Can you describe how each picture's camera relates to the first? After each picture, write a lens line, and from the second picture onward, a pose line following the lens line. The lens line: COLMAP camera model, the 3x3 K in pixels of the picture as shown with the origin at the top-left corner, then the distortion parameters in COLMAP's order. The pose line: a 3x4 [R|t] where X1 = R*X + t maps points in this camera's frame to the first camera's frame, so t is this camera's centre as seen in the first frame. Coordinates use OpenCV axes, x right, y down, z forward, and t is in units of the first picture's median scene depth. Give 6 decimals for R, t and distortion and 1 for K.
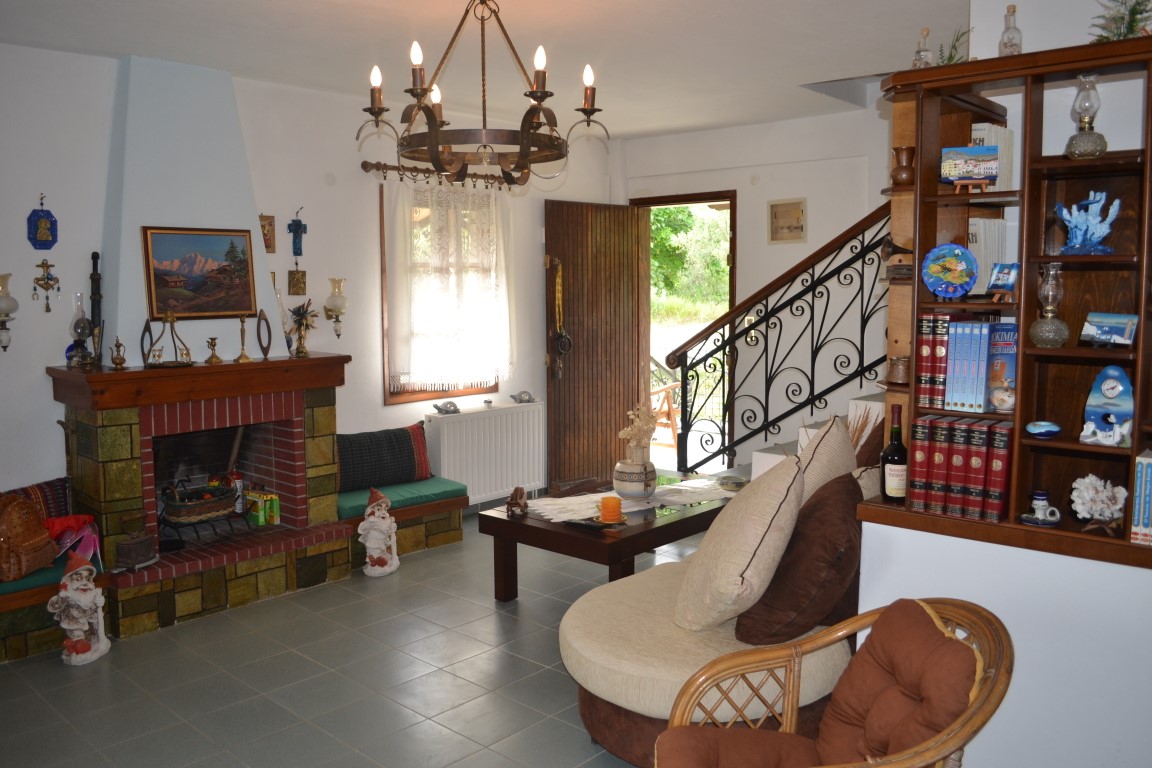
lens RADIAL K [[921.0, 0, 574.7], [0, 921.0, 378.6], [0, 0, 1]] dist [-0.077246, -0.003404]
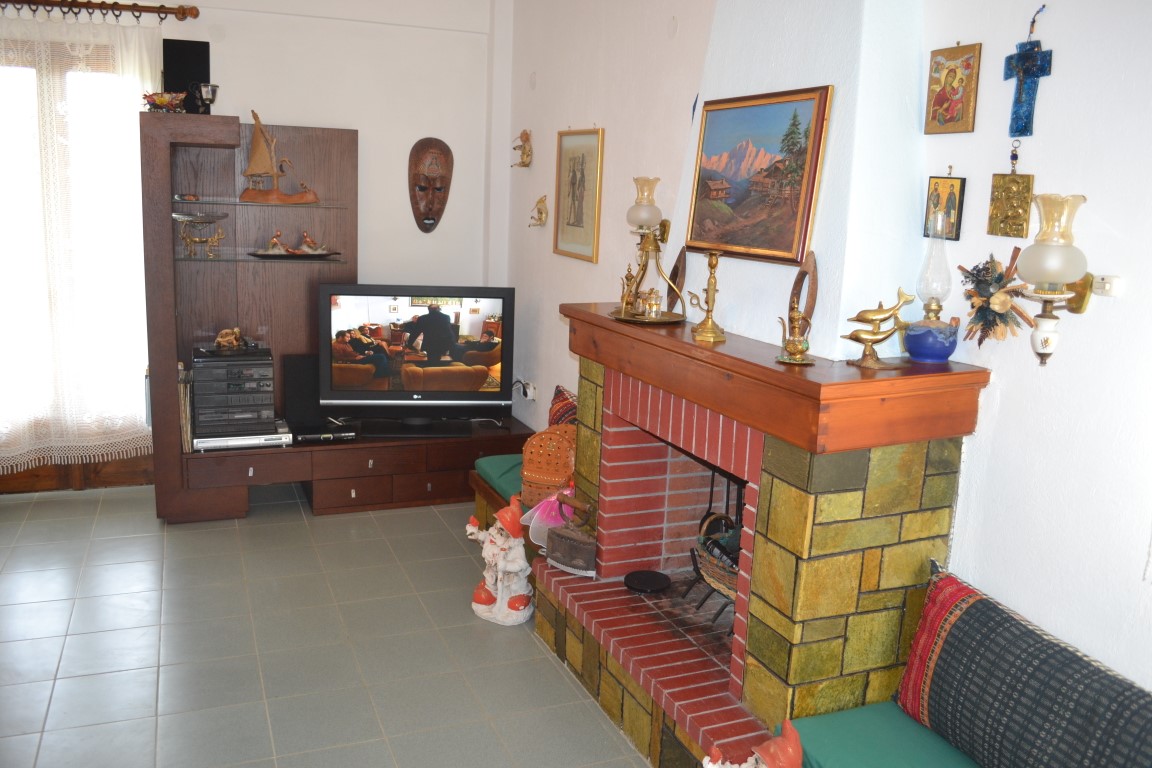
lens RADIAL K [[921.0, 0, 575.0], [0, 921.0, 386.6], [0, 0, 1]] dist [-0.077246, -0.003404]
pose [[-0.430307, 0.167299, -0.887044, 0.154514], [-0.133089, 0.960178, 0.245655, -0.112509], [0.892817, 0.223763, -0.390906, 1.123693]]
